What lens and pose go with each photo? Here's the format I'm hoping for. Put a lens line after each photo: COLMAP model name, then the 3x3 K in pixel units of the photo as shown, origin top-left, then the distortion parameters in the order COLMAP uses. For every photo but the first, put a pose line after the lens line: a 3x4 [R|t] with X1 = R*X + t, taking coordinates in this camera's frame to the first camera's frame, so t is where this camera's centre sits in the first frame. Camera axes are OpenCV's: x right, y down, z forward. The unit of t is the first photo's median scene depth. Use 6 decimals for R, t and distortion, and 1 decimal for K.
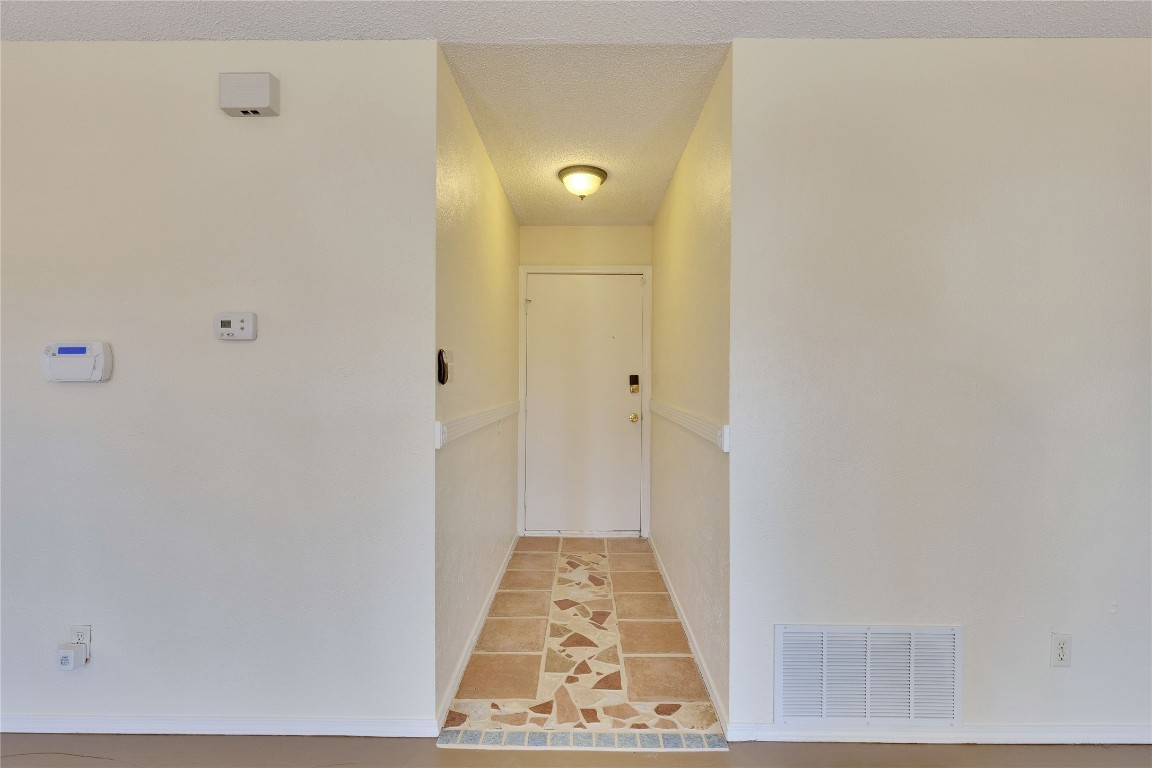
lens RADIAL K [[520.3, 0, 576.0], [0, 520.3, 384.0], [0, 0, 1]] dist [-0.001190, -0.000142]
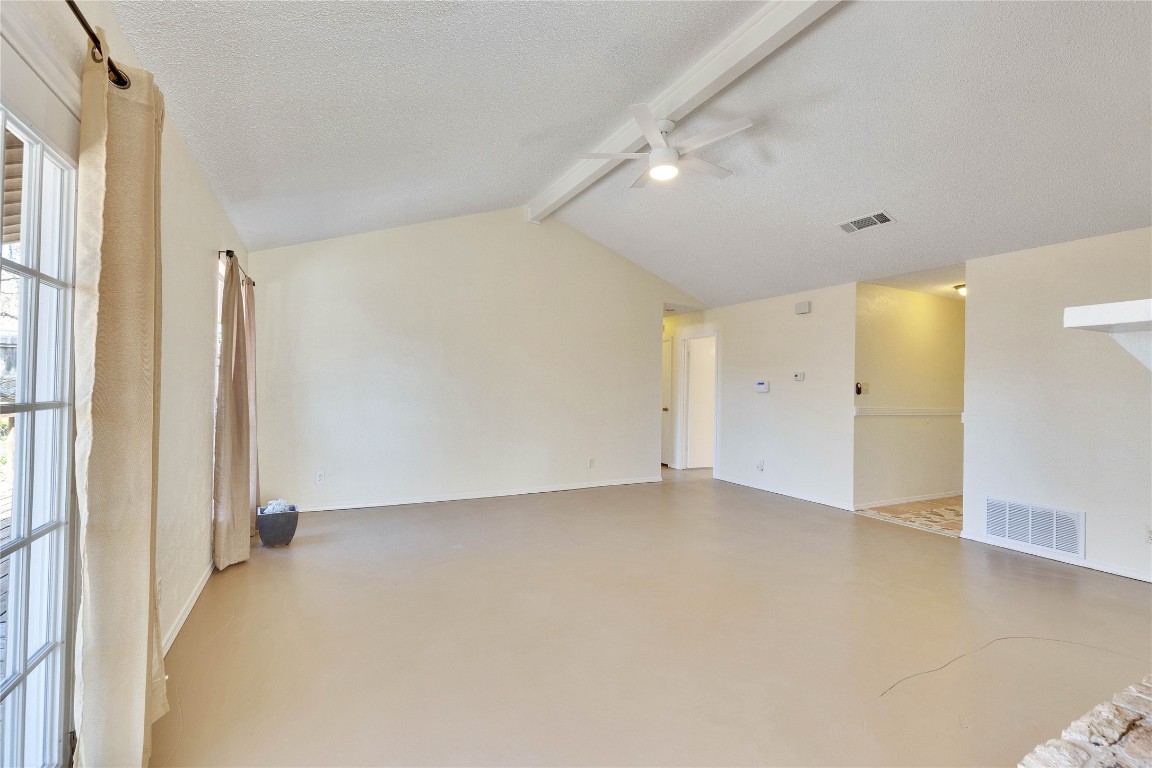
lens RADIAL K [[520.3, 0, 576.0], [0, 520.3, 384.0], [0, 0, 1]] dist [-0.001190, -0.000142]
pose [[0.463168, -0.005508, -0.886253, 1.655801], [-0.023873, 0.999540, -0.018688, 0.035583], [0.885949, 0.029813, 0.462824, -1.827771]]
